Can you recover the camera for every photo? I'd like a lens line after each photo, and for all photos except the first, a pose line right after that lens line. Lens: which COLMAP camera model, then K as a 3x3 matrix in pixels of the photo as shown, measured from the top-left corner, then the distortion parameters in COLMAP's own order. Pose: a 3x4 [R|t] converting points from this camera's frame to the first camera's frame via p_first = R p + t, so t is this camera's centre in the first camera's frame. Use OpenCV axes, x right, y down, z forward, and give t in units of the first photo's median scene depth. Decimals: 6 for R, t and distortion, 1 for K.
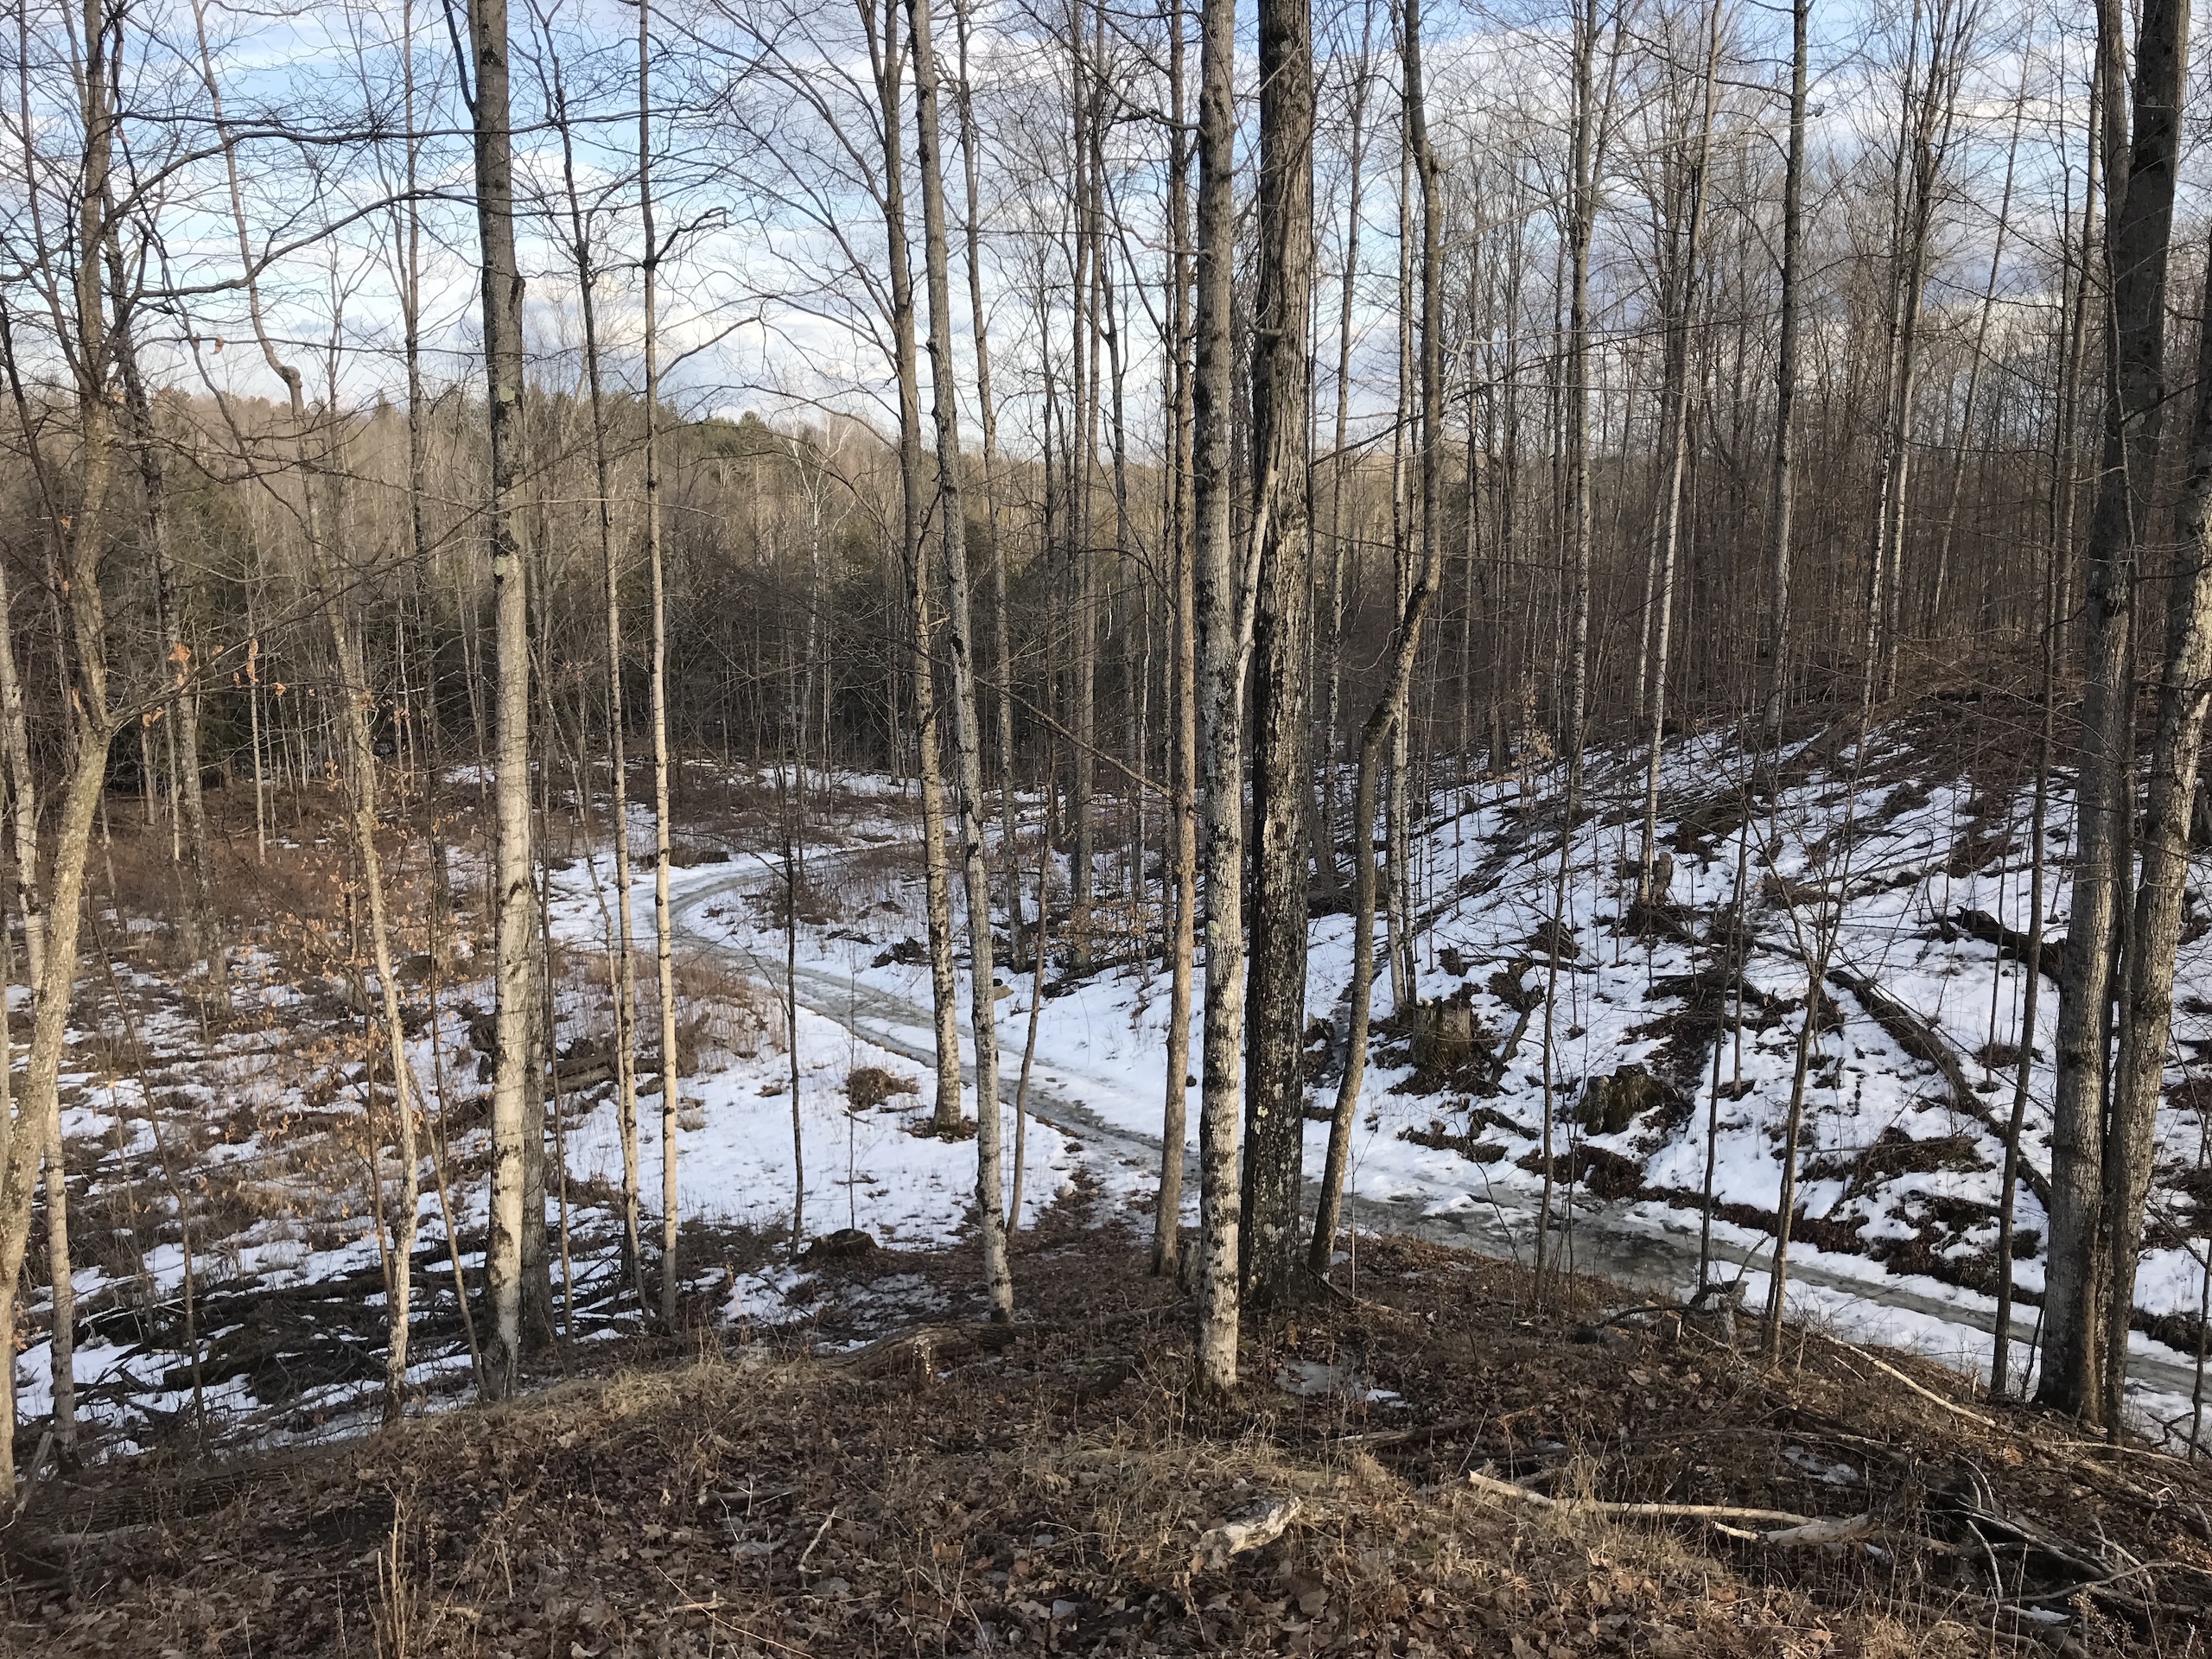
lens RADIAL K [[1787.5, 0, 1111.9], [0, 1787.5, 833.0], [0, 0, 1]] dist [-0.057402, 0.056653]
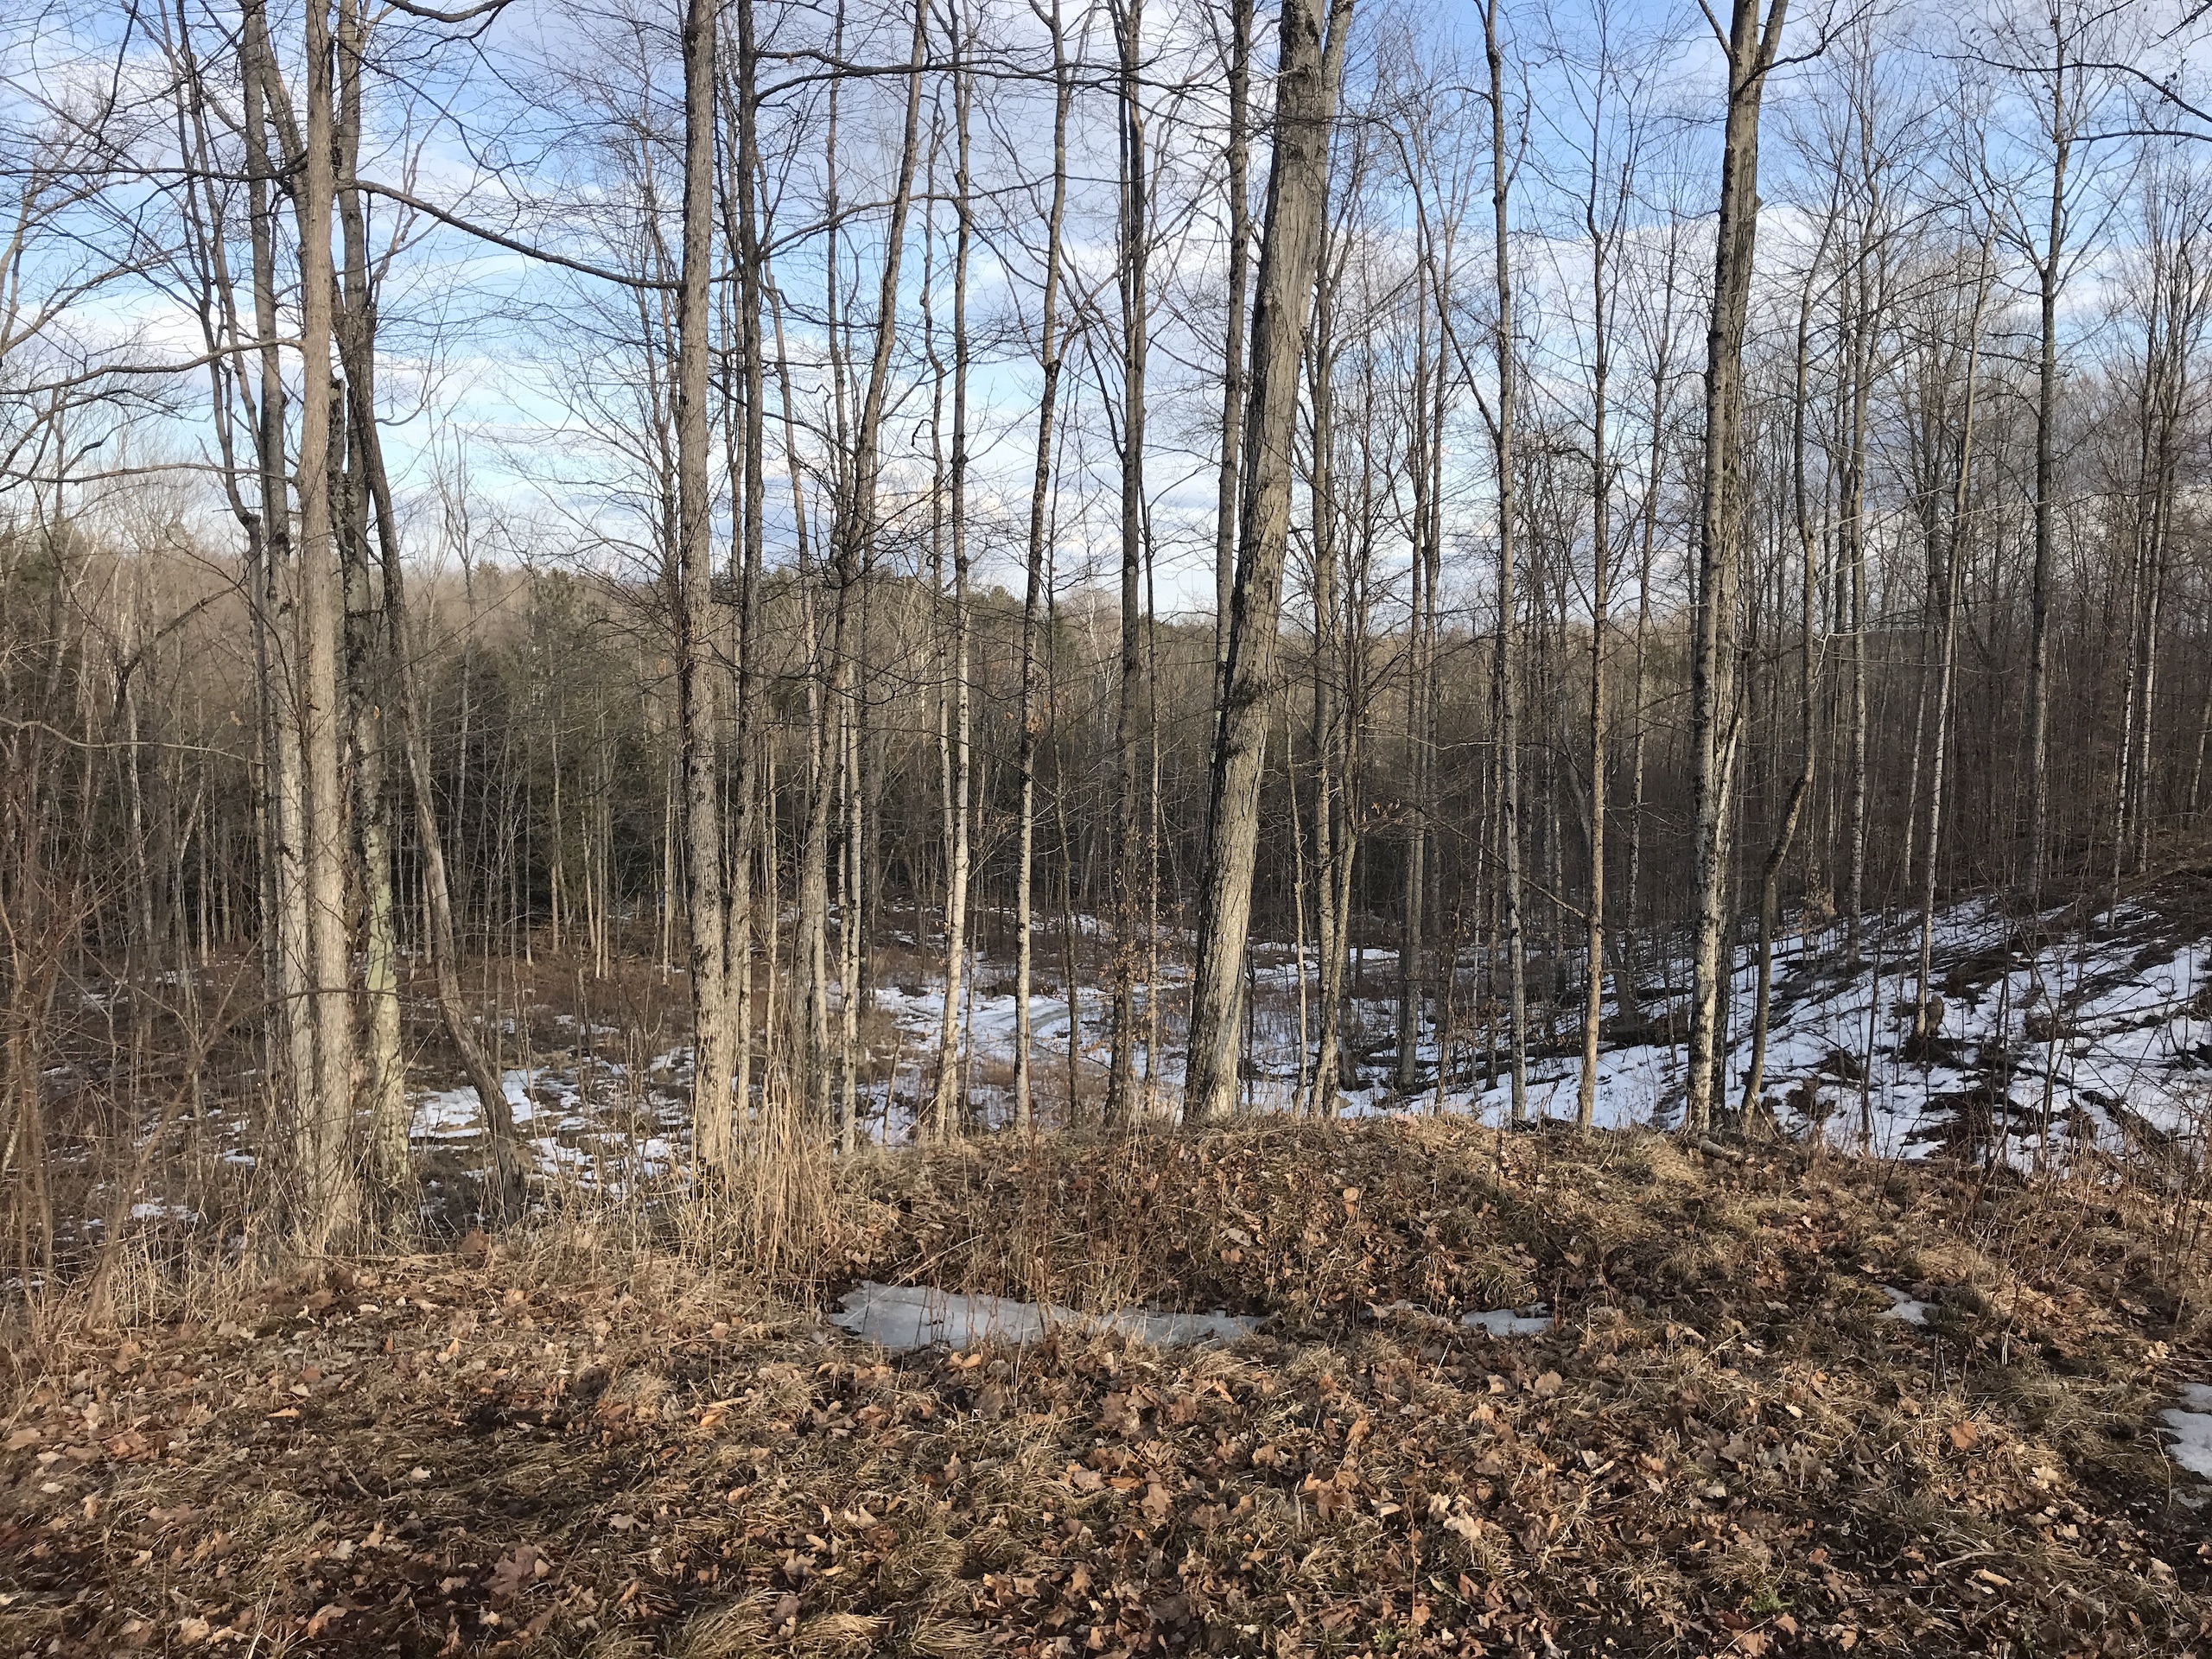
lens RADIAL K [[1787.5, 0, 1091.5], [0, 1787.5, 831.5], [0, 0, 1]] dist [-0.057402, 0.056653]
pose [[0.990632, 0.019053, -0.135220, -0.096546], [-0.031873, 0.995129, -0.093285, 0.031652], [0.132784, 0.096721, 0.986414, -0.267474]]
